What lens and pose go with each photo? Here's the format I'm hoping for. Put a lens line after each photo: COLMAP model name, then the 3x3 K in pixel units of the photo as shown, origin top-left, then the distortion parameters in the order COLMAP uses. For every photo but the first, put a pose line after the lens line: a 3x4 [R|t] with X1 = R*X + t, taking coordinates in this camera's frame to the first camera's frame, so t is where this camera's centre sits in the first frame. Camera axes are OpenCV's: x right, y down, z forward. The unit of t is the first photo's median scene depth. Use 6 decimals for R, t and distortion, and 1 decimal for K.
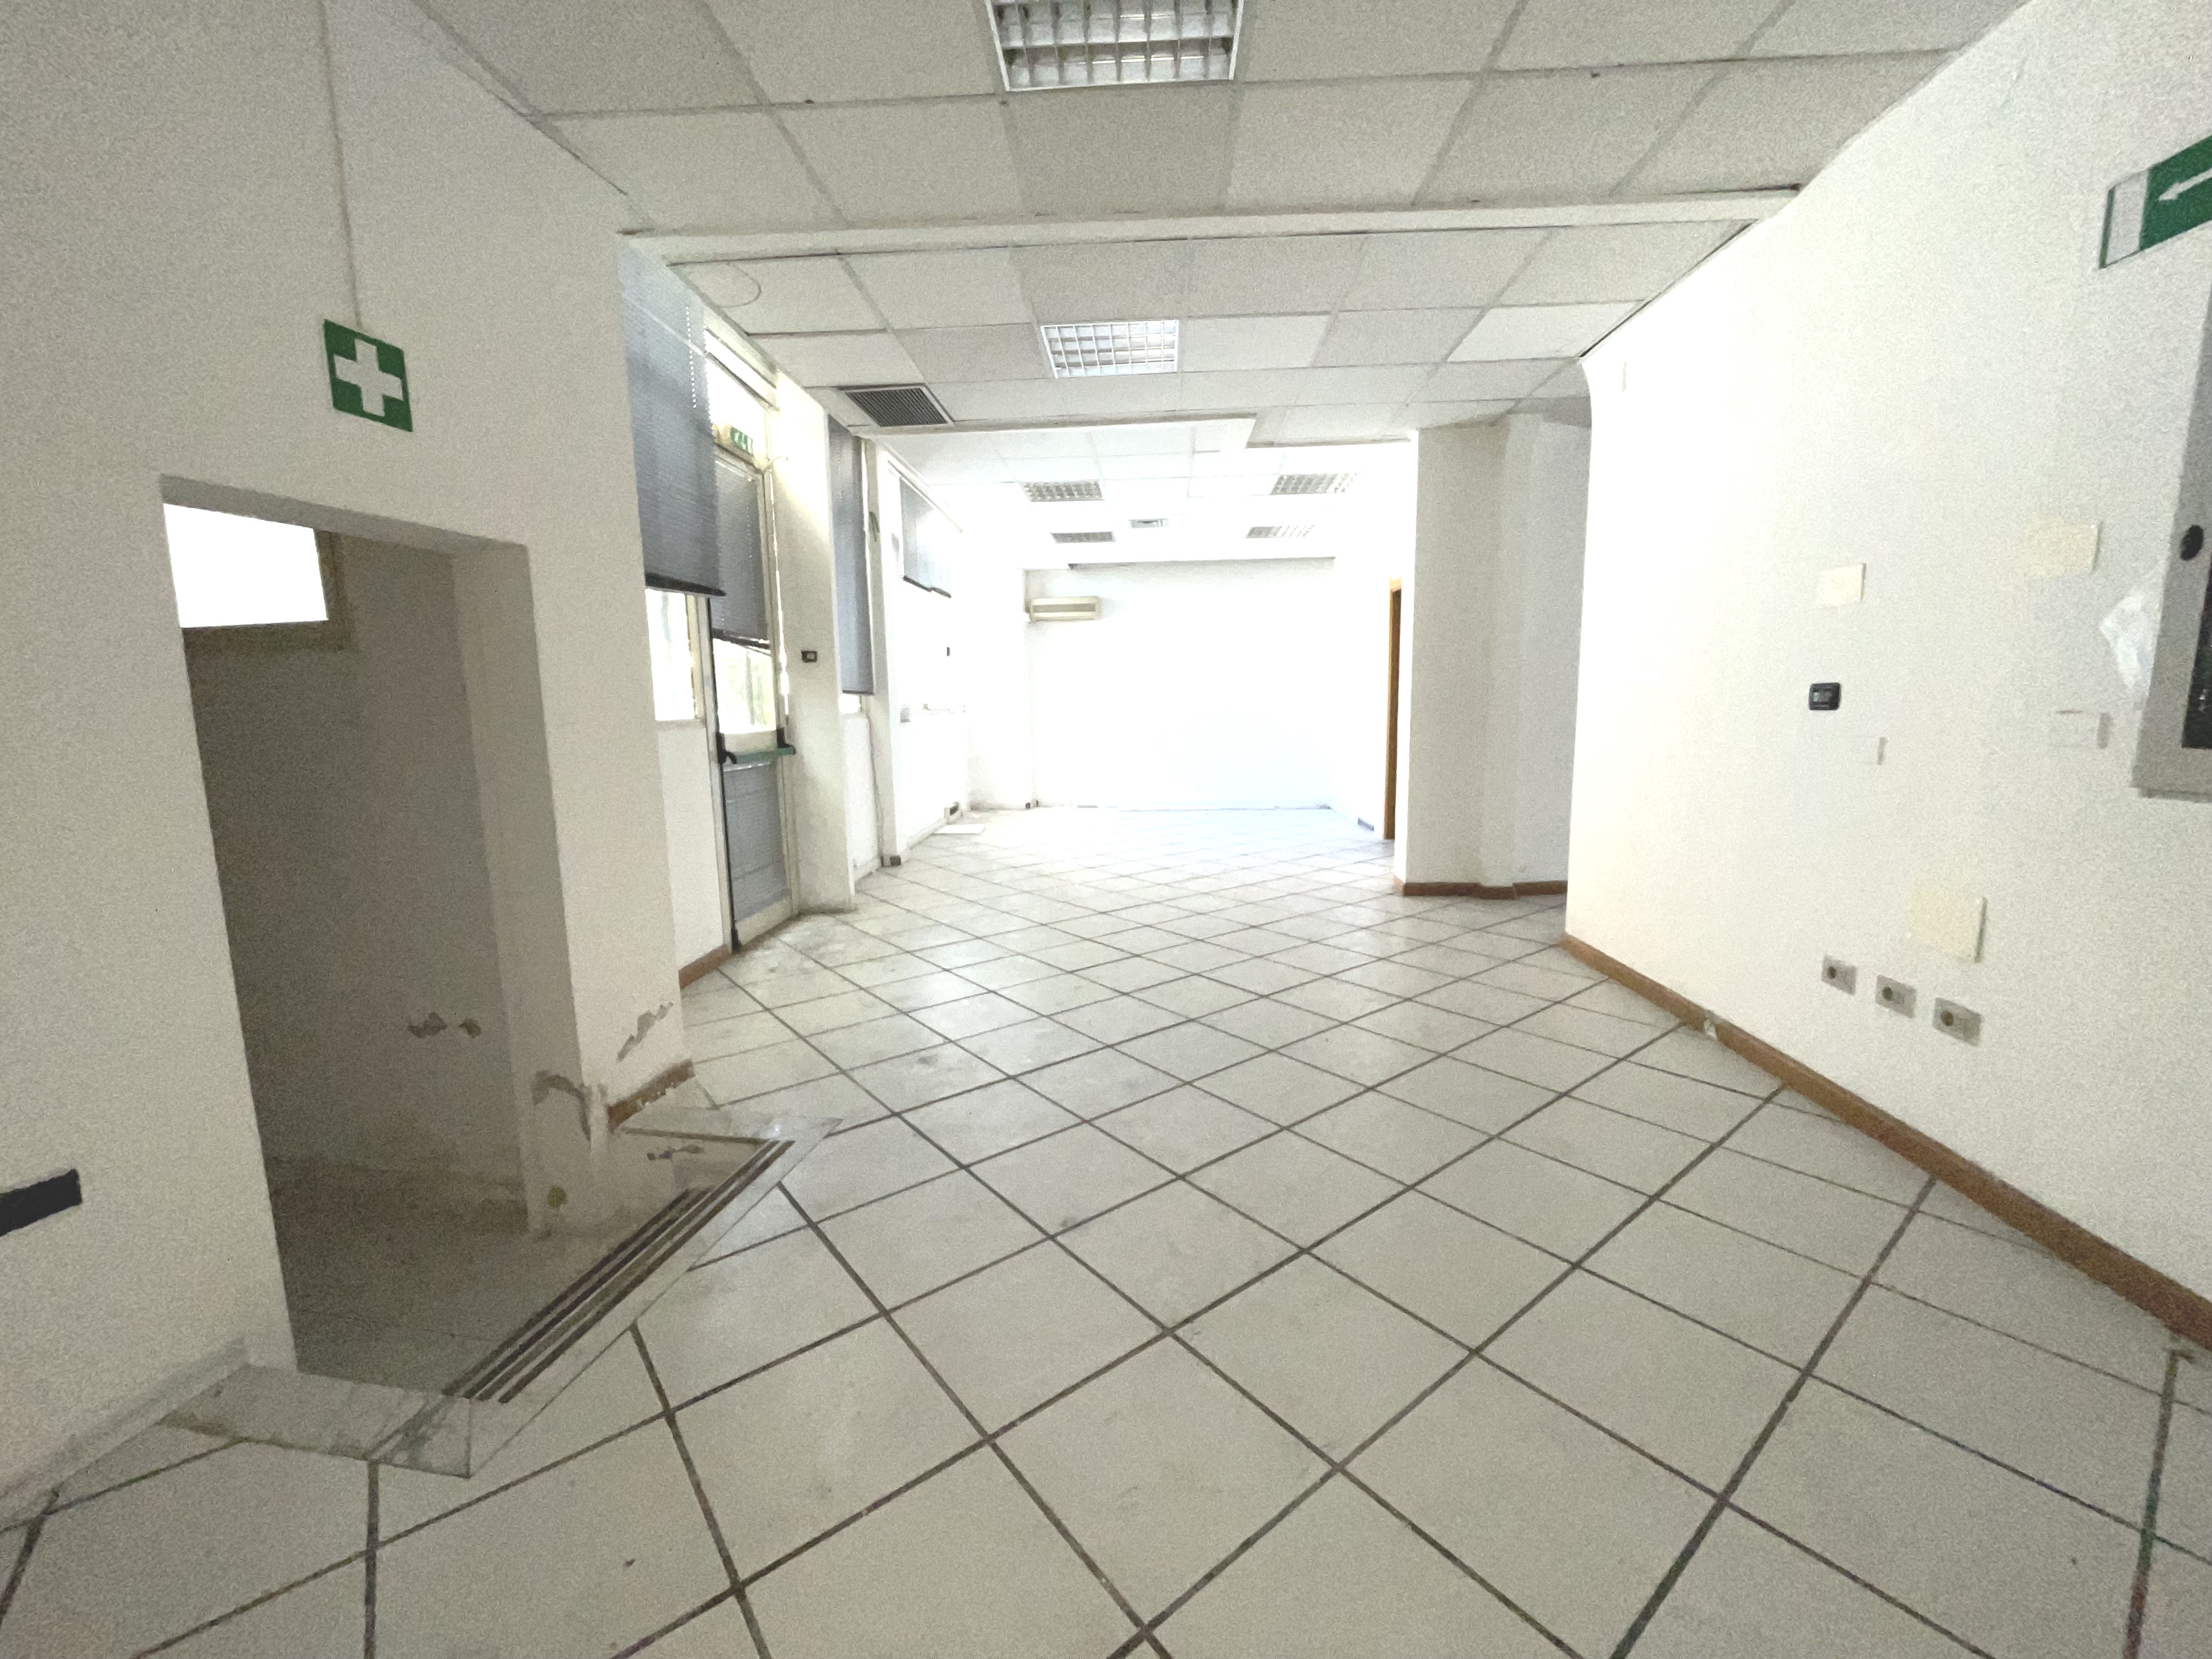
lens RADIAL K [[903.9, 0, 1112.4], [0, 903.9, 829.8], [0, 0, 1]] dist [-0.001463, 0.000465]
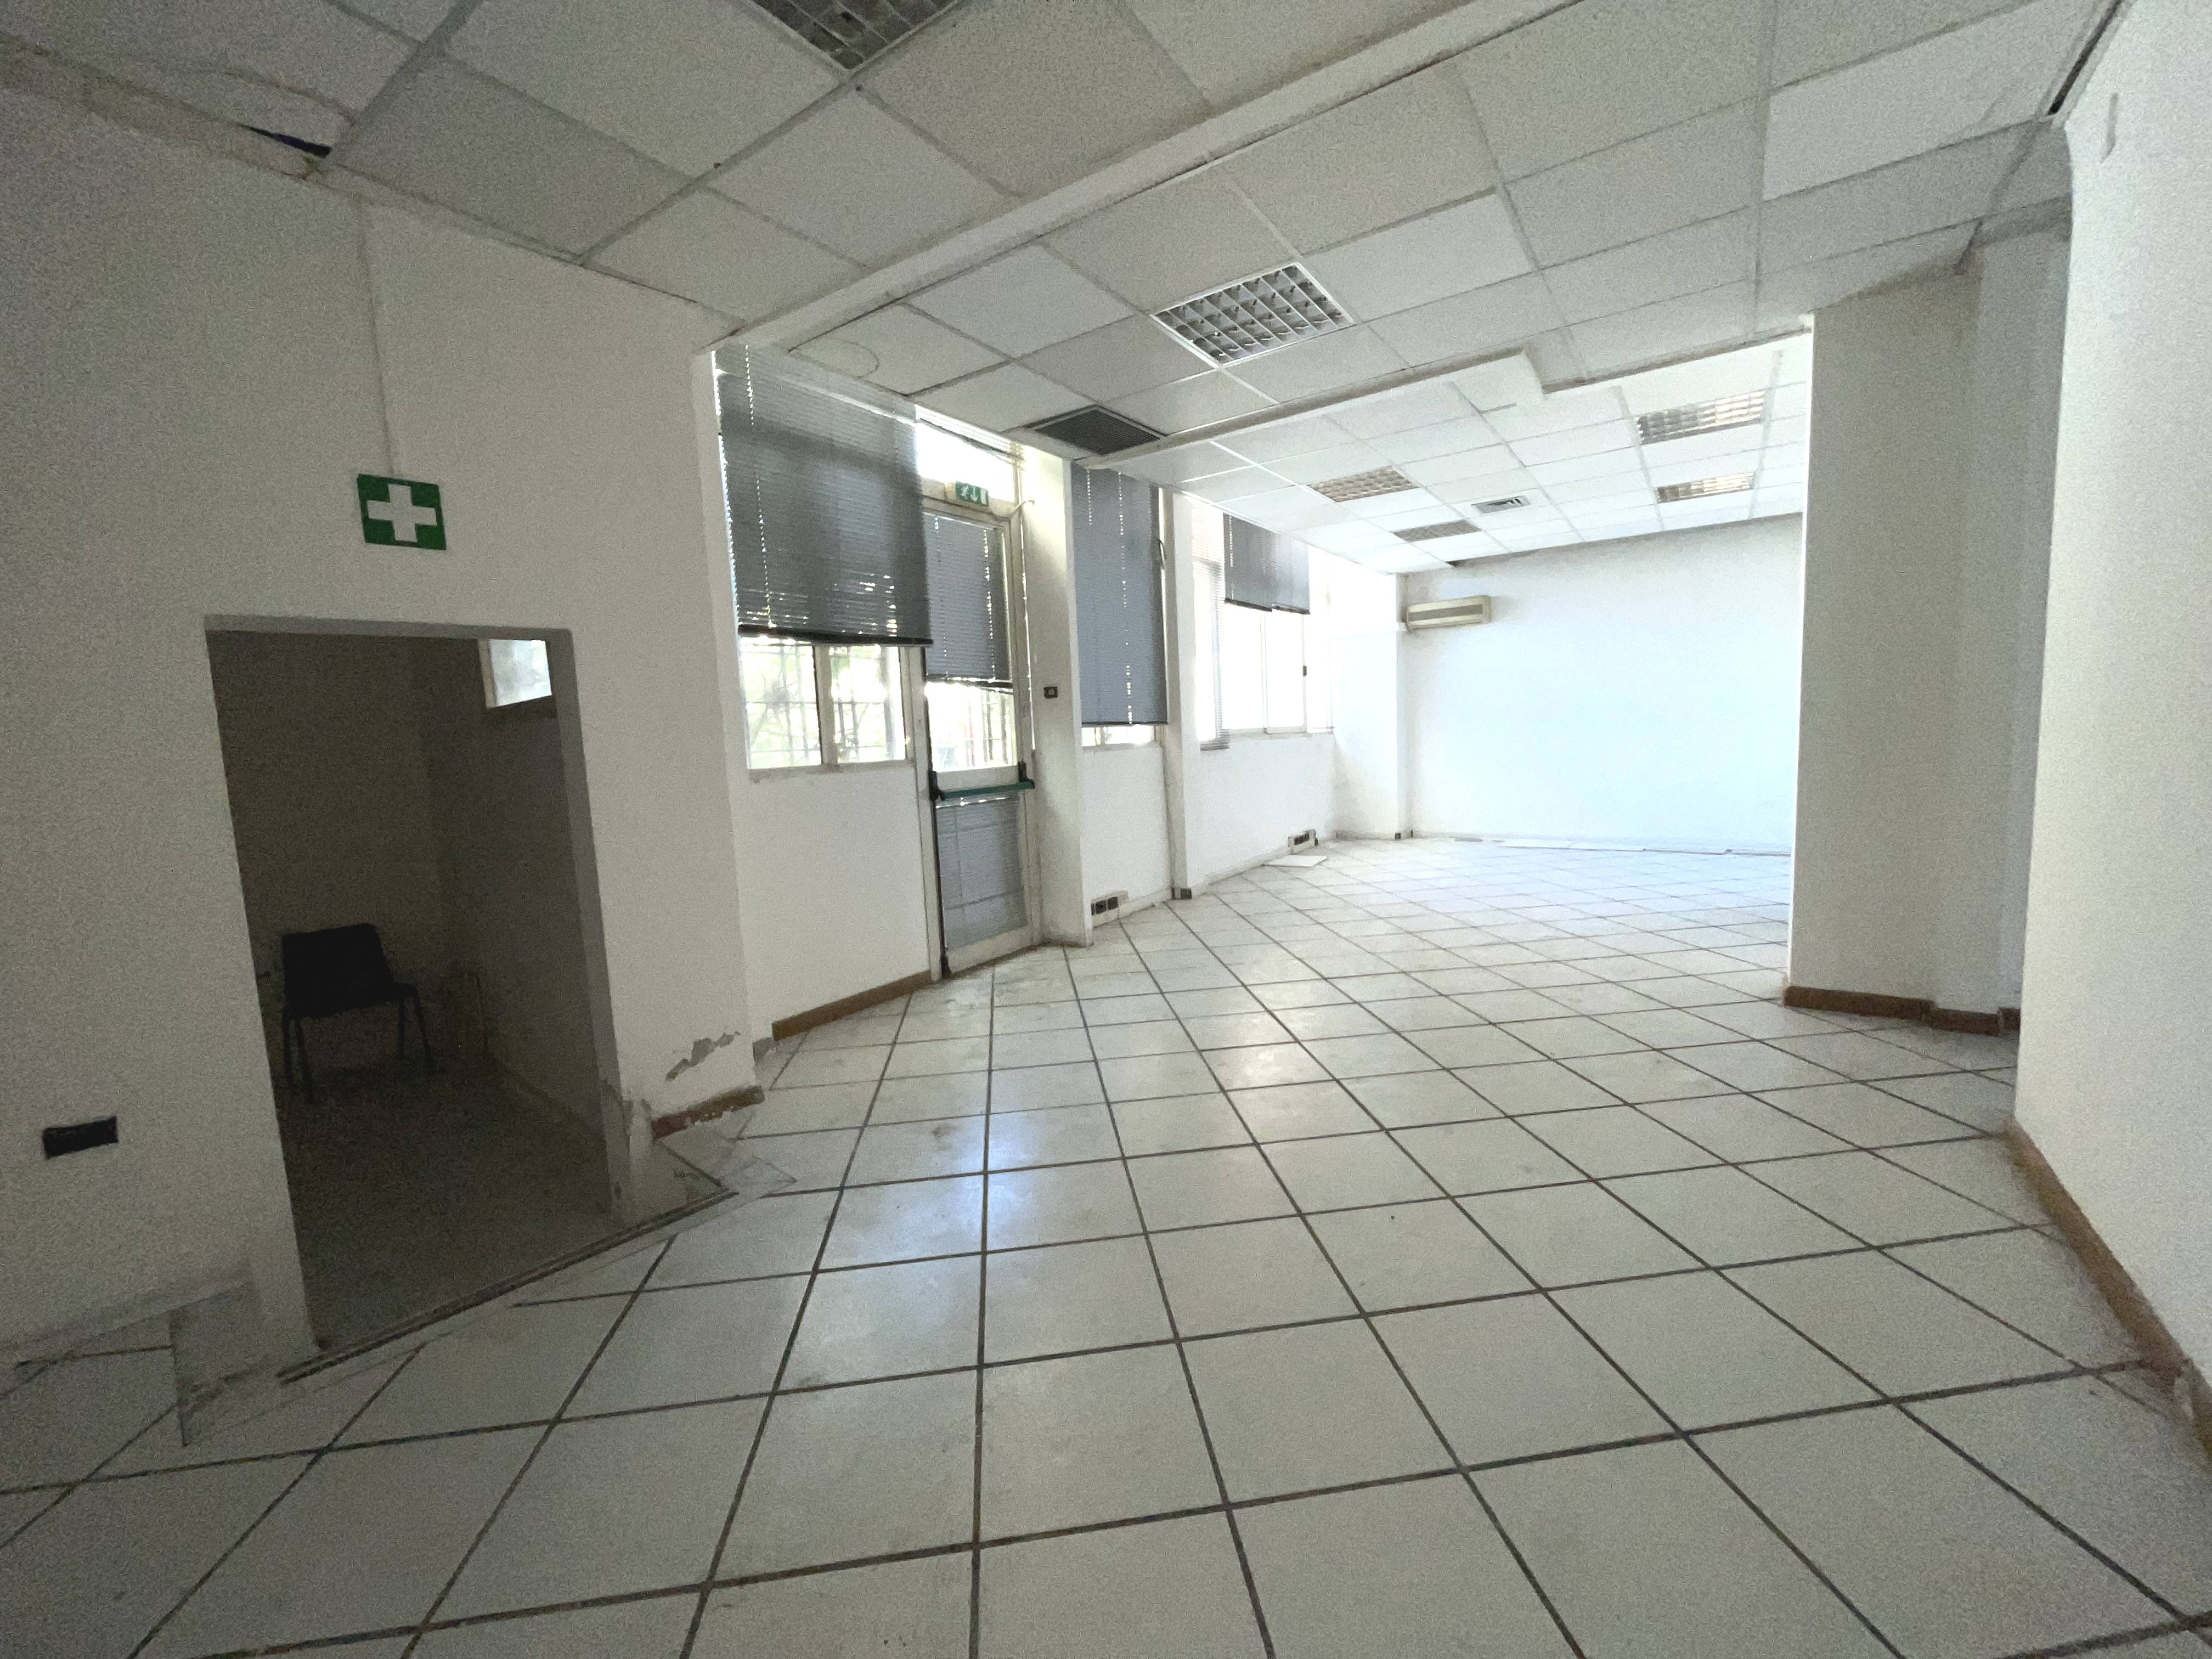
lens RADIAL K [[903.9, 0, 1103.2], [0, 903.9, 830.4], [0, 0, 1]] dist [-0.001463, 0.000465]
pose [[0.853256, 0.033266, -0.520430, 0.284986], [-0.040760, 0.999165, -0.002961, -0.041672], [0.519896, 0.023740, 0.853899, 0.191104]]
